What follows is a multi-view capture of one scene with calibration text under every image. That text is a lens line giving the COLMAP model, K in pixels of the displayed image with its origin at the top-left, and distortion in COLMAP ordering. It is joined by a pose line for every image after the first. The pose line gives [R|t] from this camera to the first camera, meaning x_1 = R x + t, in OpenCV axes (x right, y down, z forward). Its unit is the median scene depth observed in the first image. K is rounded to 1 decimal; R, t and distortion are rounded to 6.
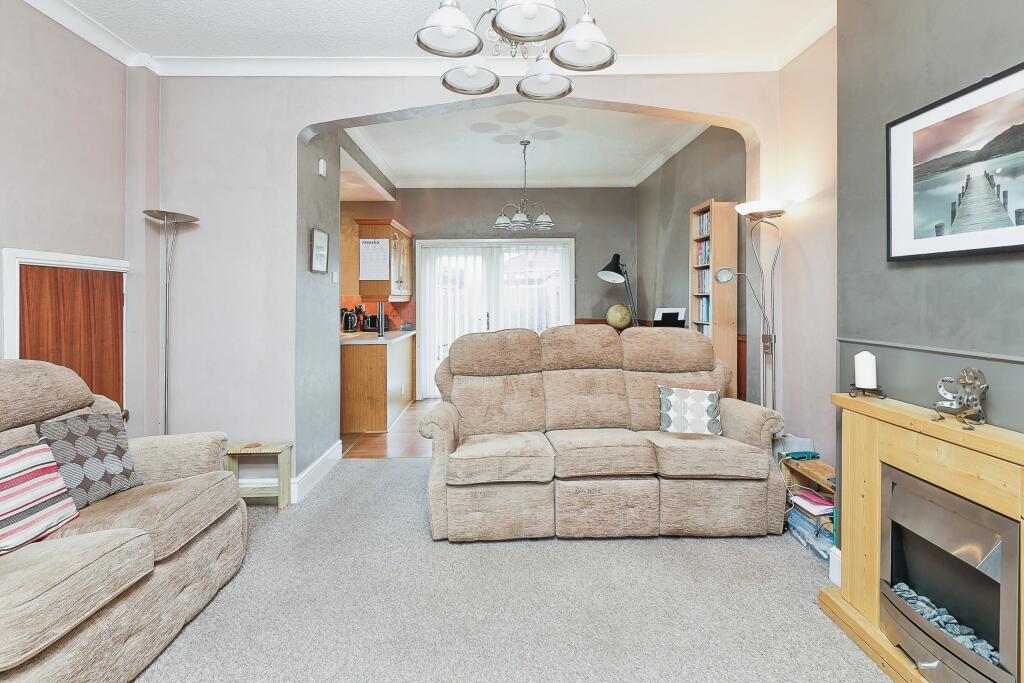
lens RADIAL K [[501.0, 0, 507.2], [0, 501.0, 300.6], [0, 0, 1]] dist [0.007075, -0.004091]
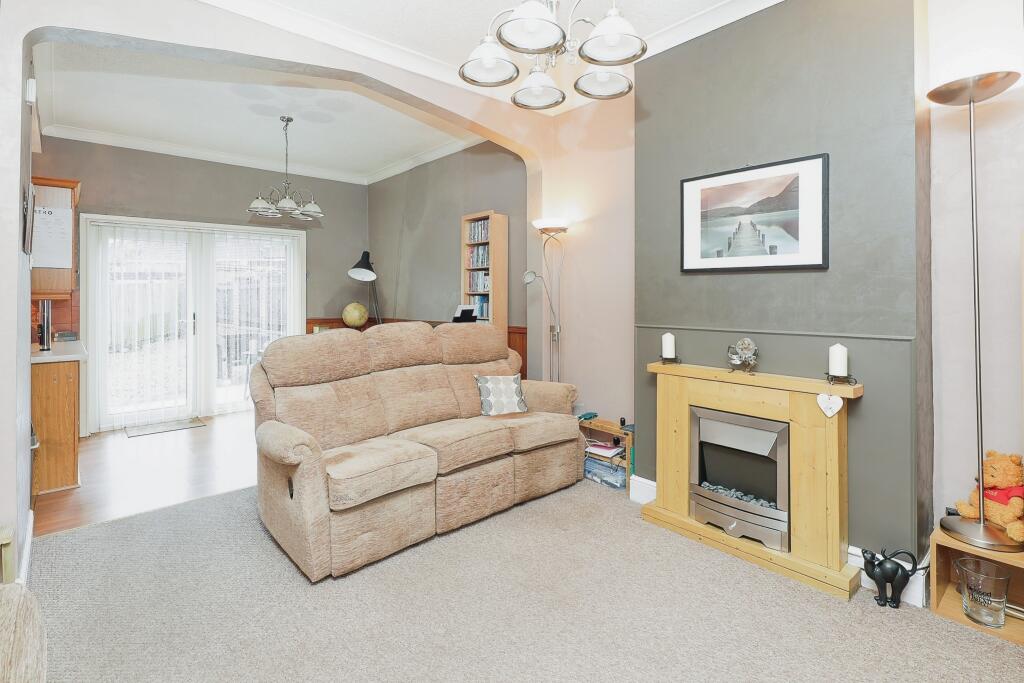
lens RADIAL K [[501.0, 0, 494.1], [0, 501.0, 298.5], [0, 0, 1]] dist [0.007075, -0.004091]
pose [[0.760931, 0.001824, 0.648830, -0.467377], [-0.000783, 0.999998, -0.001893, 0.003186], [-0.648832, 0.000932, 0.760931, 0.167037]]
